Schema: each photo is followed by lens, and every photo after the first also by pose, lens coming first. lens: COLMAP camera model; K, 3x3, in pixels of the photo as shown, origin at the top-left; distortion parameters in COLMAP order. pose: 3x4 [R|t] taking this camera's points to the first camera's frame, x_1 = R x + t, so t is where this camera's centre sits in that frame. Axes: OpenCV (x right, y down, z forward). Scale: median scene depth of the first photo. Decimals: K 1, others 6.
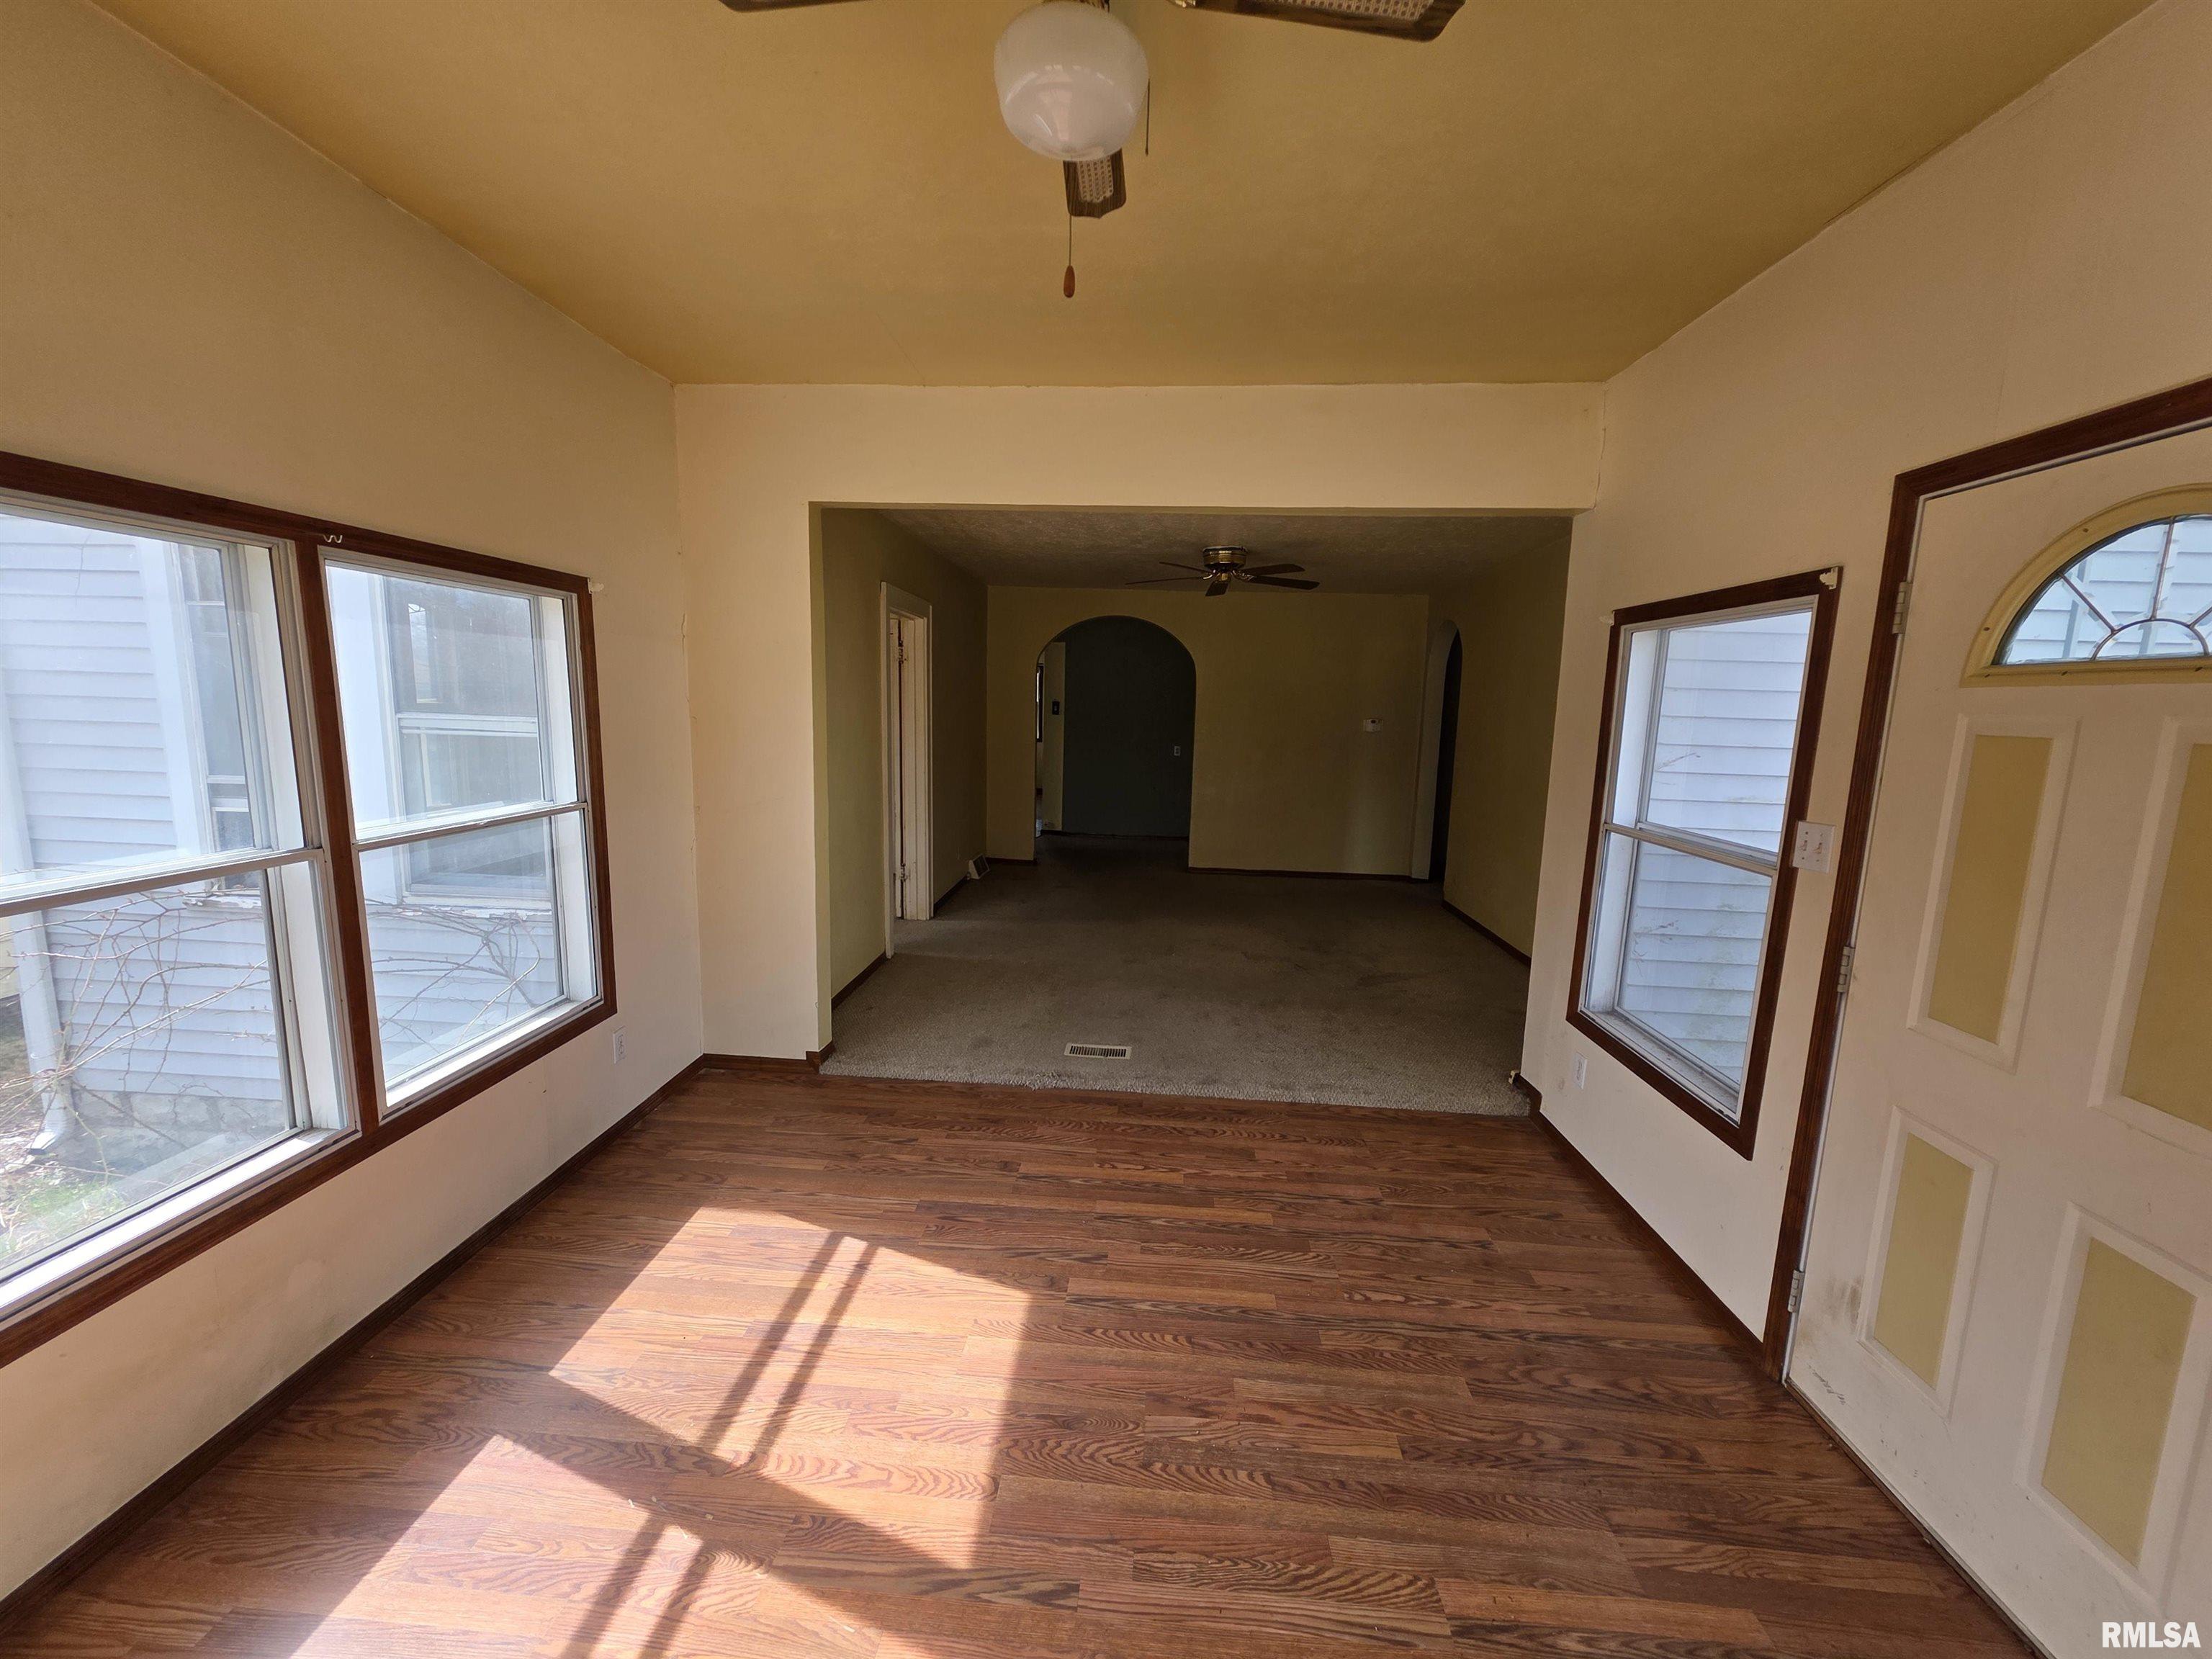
lens RADIAL K [[884.9, 0, 1103.1], [0, 884.9, 833.6], [0, 0, 1]] dist [0.003507, 0.000241]
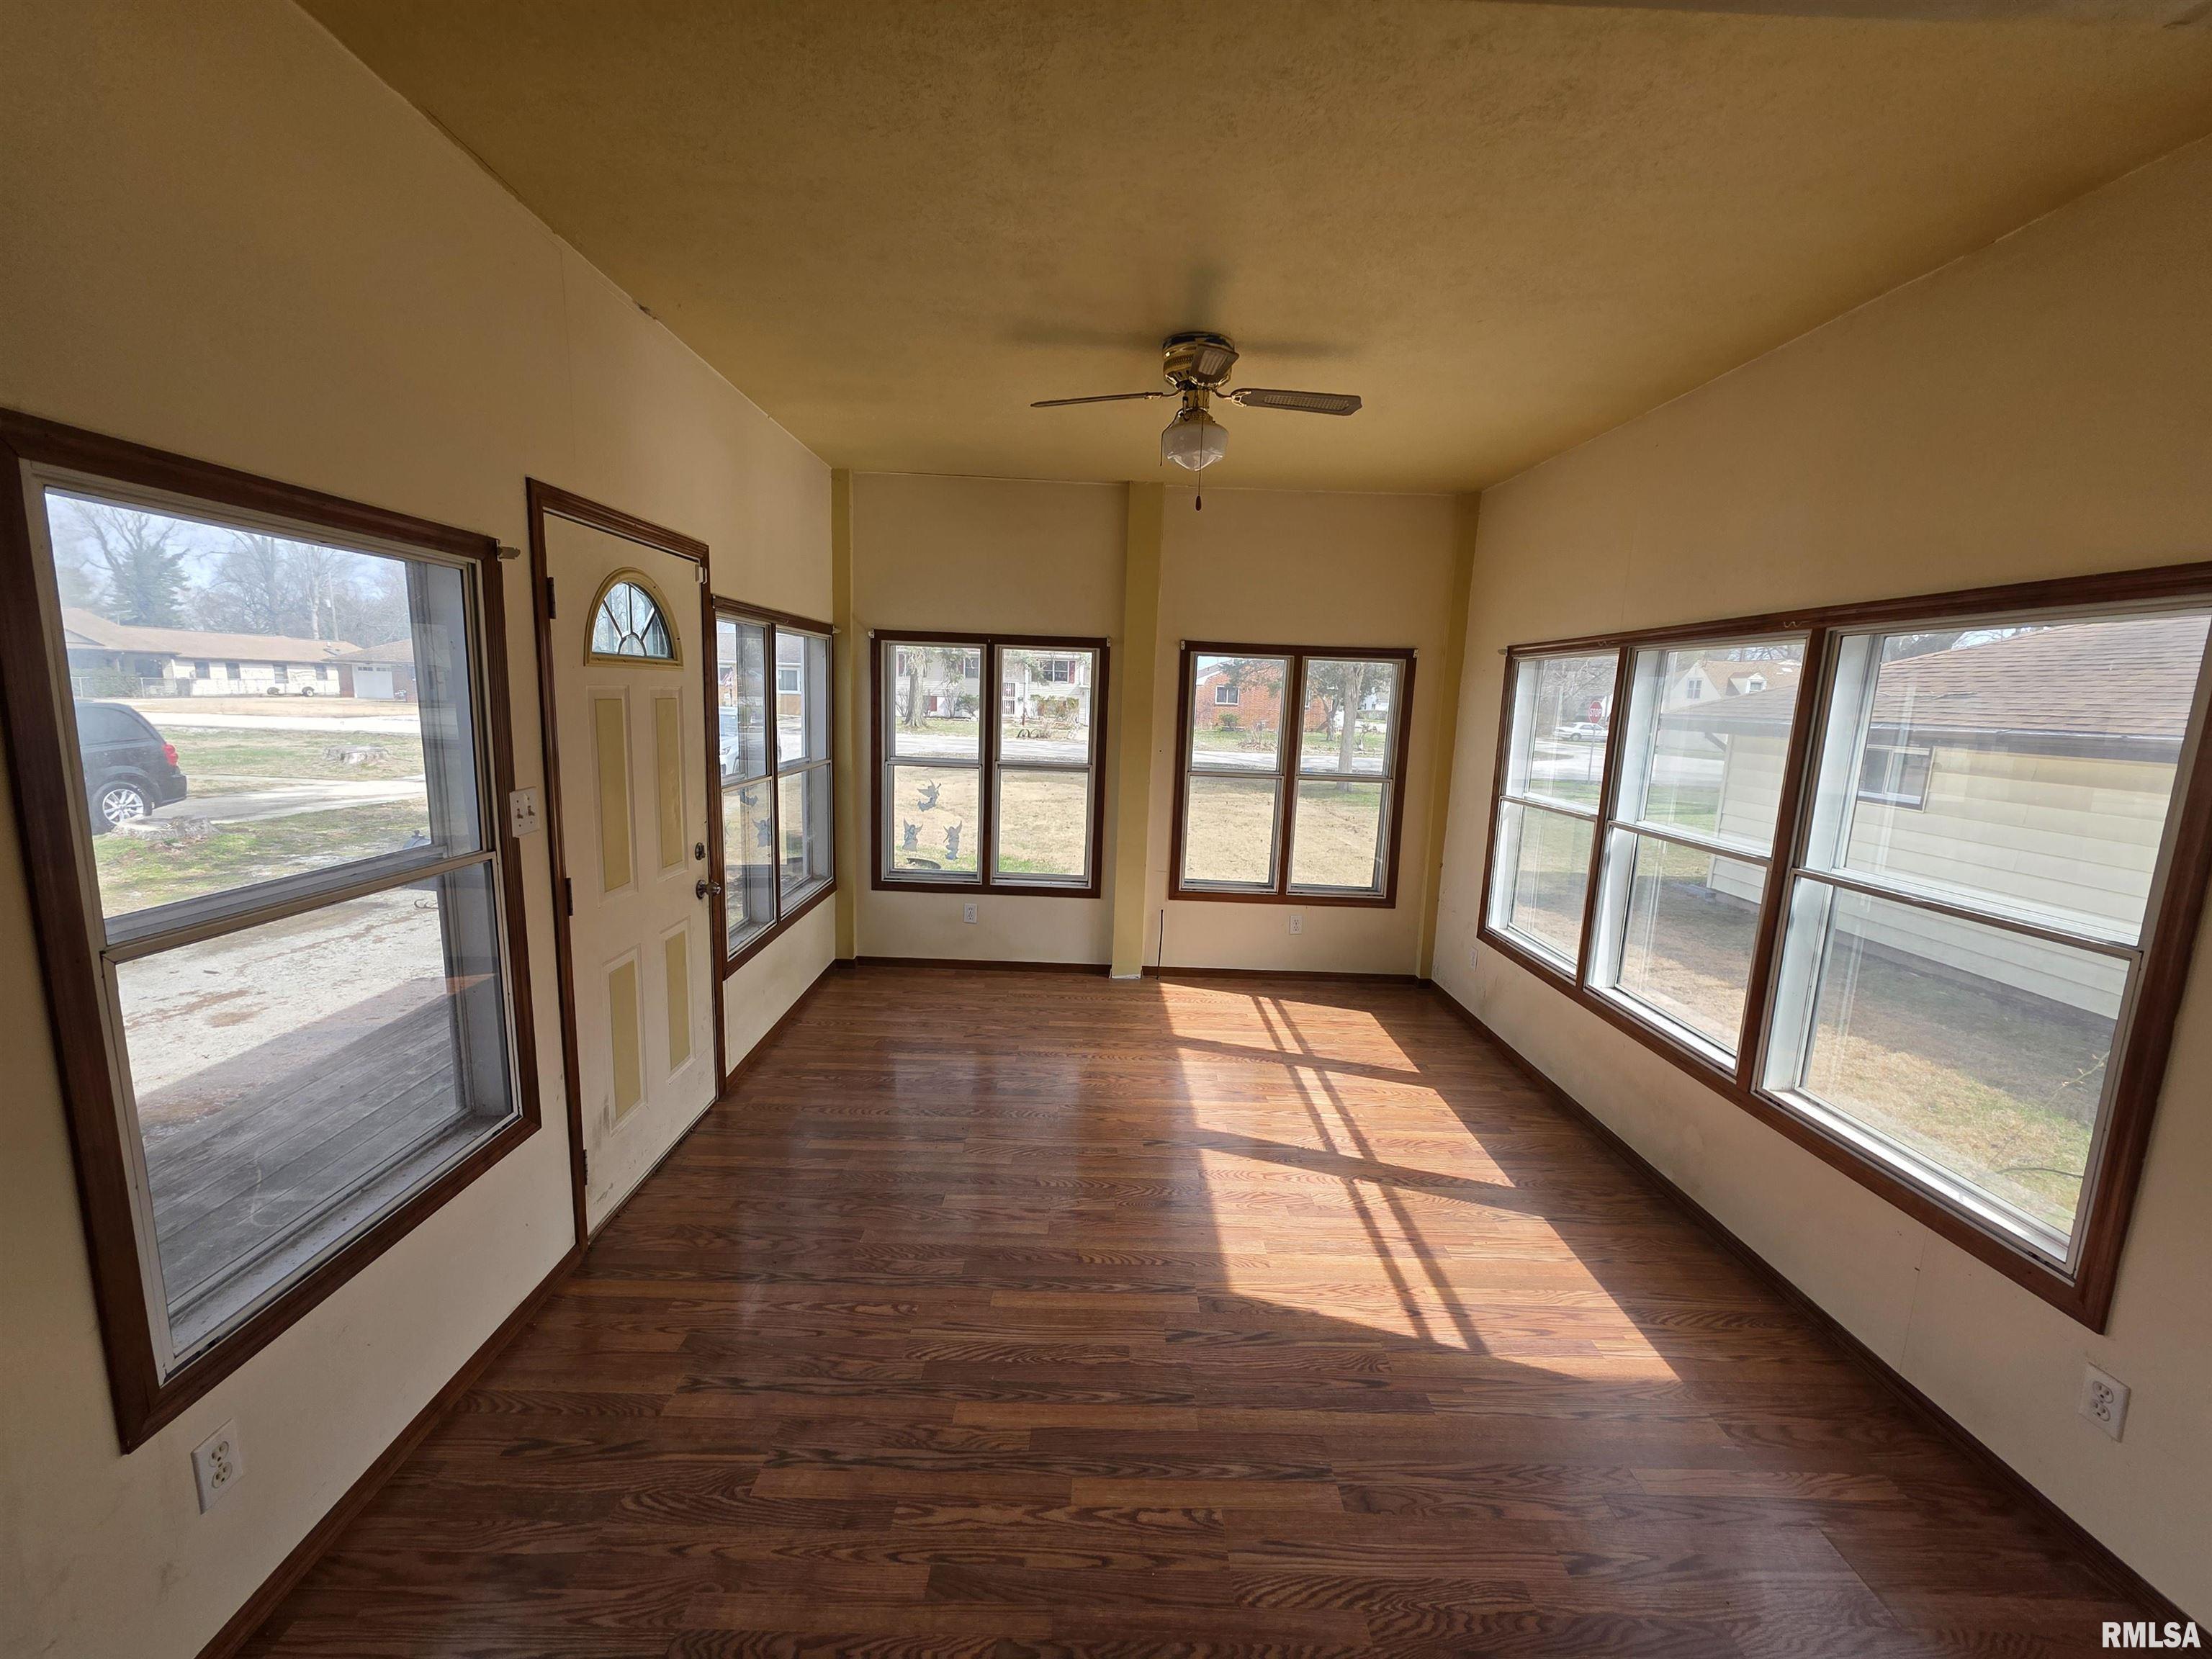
lens RADIAL K [[884.9, 0, 1104.2], [0, 884.9, 831.5], [0, 0, 1]] dist [0.003507, 0.000241]
pose [[-0.995503, -0.049125, -0.080996, 0.148635], [-0.071010, 0.952912, 0.294815, -0.241552], [0.062699, 0.299241, -0.952115, 1.537074]]
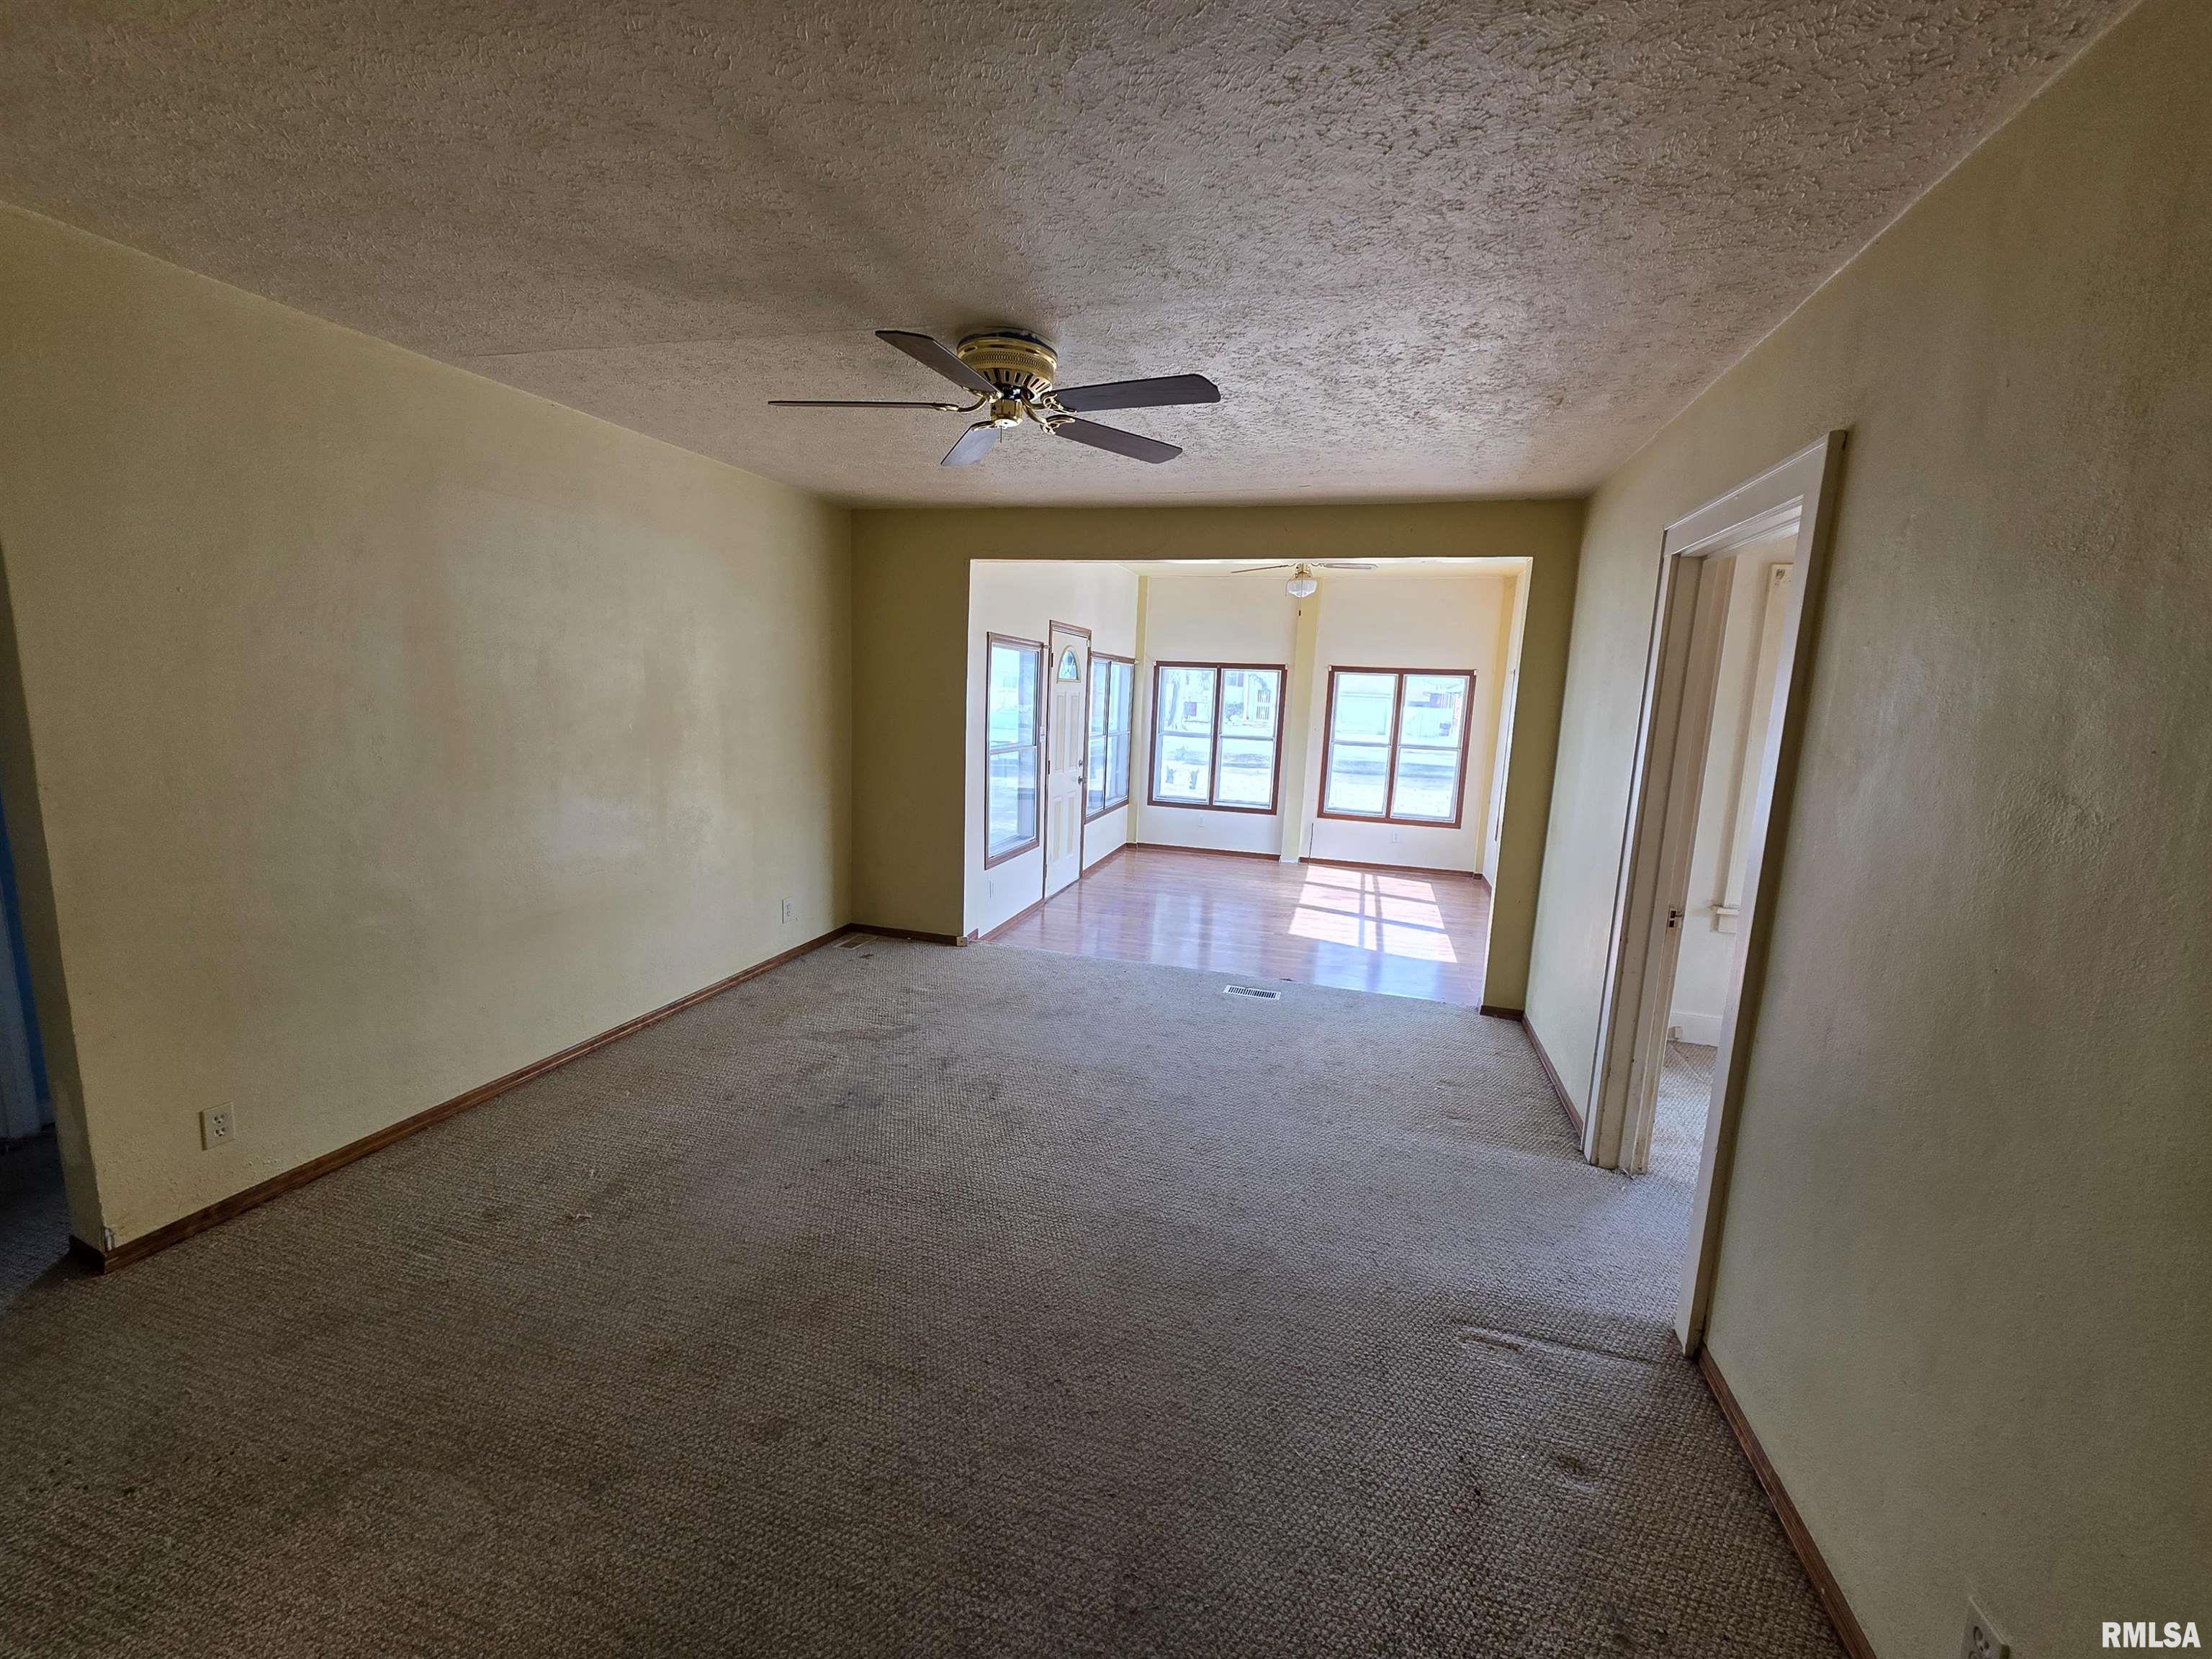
lens RADIAL K [[884.9, 0, 1098.5], [0, 884.9, 831.6], [0, 0, 1]] dist [0.003507, 0.000241]
pose [[-0.973196, -0.097324, 0.208367, -0.043872], [-0.030560, 0.952732, 0.302270, -0.446499], [-0.227936, 0.287800, -0.930170, 2.921427]]
